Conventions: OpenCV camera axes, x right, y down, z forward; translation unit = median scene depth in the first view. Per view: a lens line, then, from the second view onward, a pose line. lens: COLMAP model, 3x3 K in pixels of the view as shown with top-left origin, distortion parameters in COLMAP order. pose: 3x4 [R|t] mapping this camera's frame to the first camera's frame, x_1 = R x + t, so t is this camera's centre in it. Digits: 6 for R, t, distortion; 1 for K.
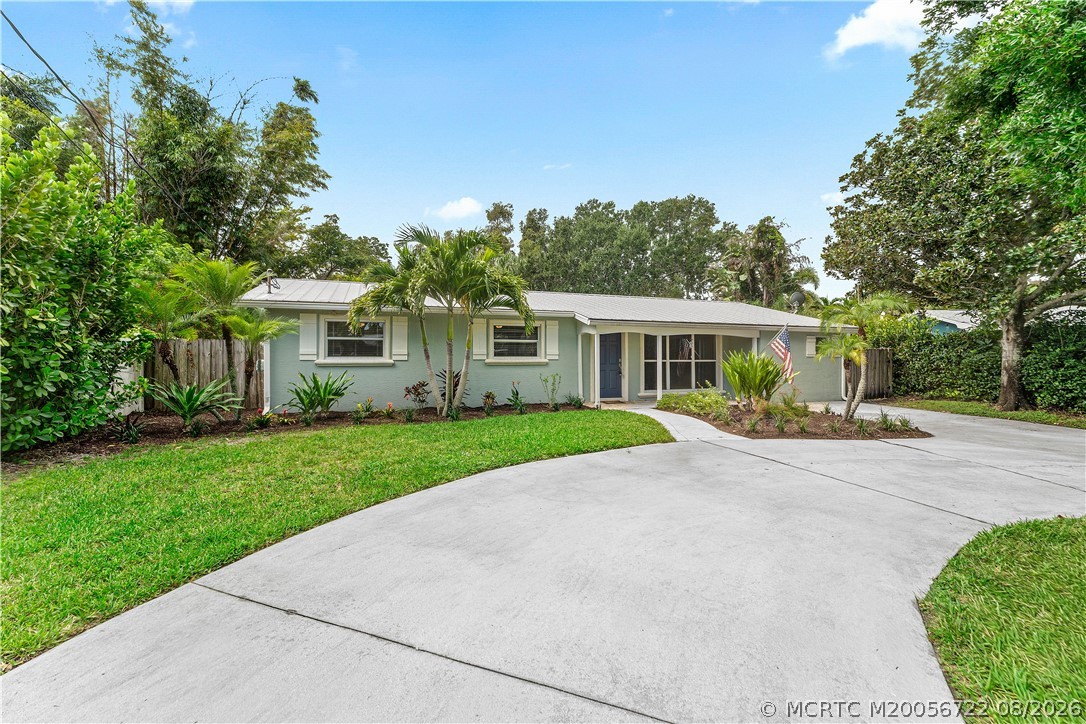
lens RADIAL K [[461.1, 0, 550.7], [0, 461.1, 367.4], [0, 0, 1]] dist [-0.001974, 0.000250]
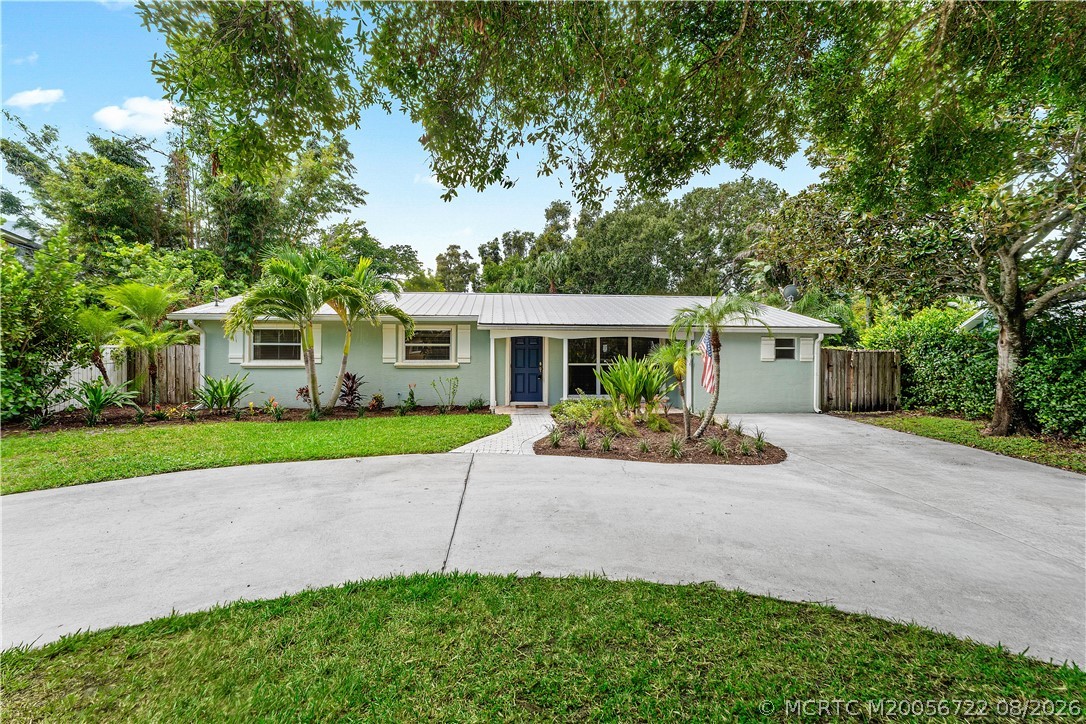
lens RADIAL K [[461.1, 0, 536.9], [0, 461.1, 361.1], [0, 0, 1]] dist [-0.001974, 0.000250]
pose [[0.967123, 0.008312, -0.254174, 0.422754], [-0.008764, 0.999961, -0.000648, -0.021775], [0.254159, 0.002854, 0.967158, 0.056149]]
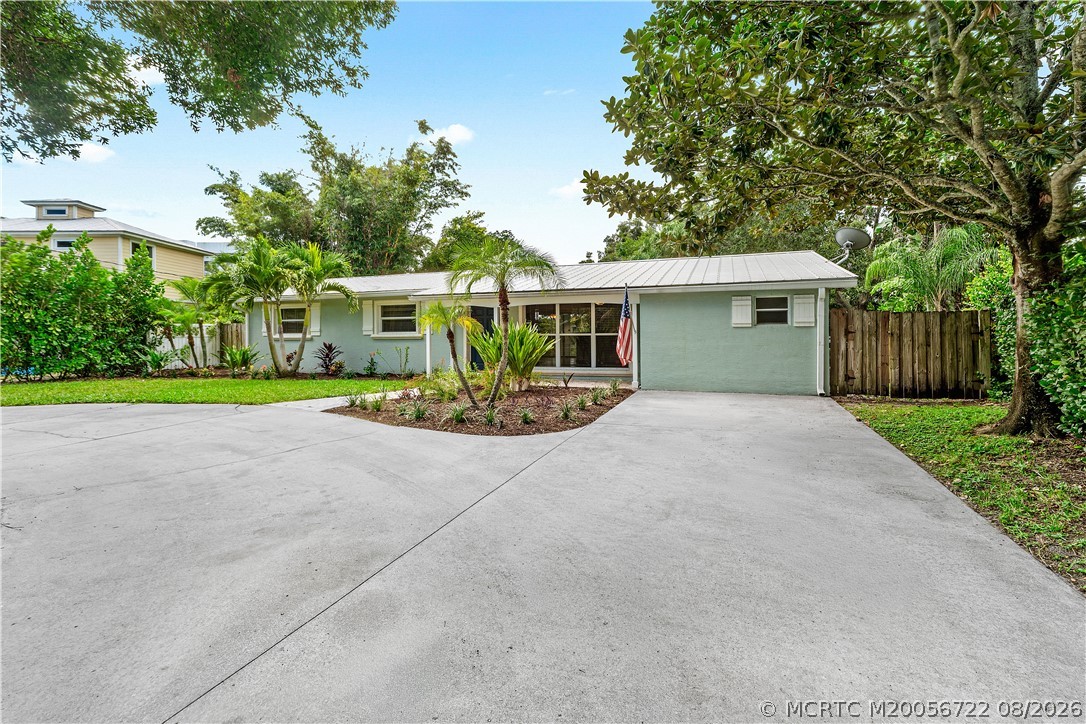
lens RADIAL K [[461.1, 0, 533.4], [0, 461.1, 352.8], [0, 0, 1]] dist [-0.001974, 0.000250]
pose [[0.774154, 0.016436, -0.632784, 0.890879], [-0.004612, 0.999783, 0.020327, 0.003982], [0.632980, -0.012818, 0.774062, 0.323612]]
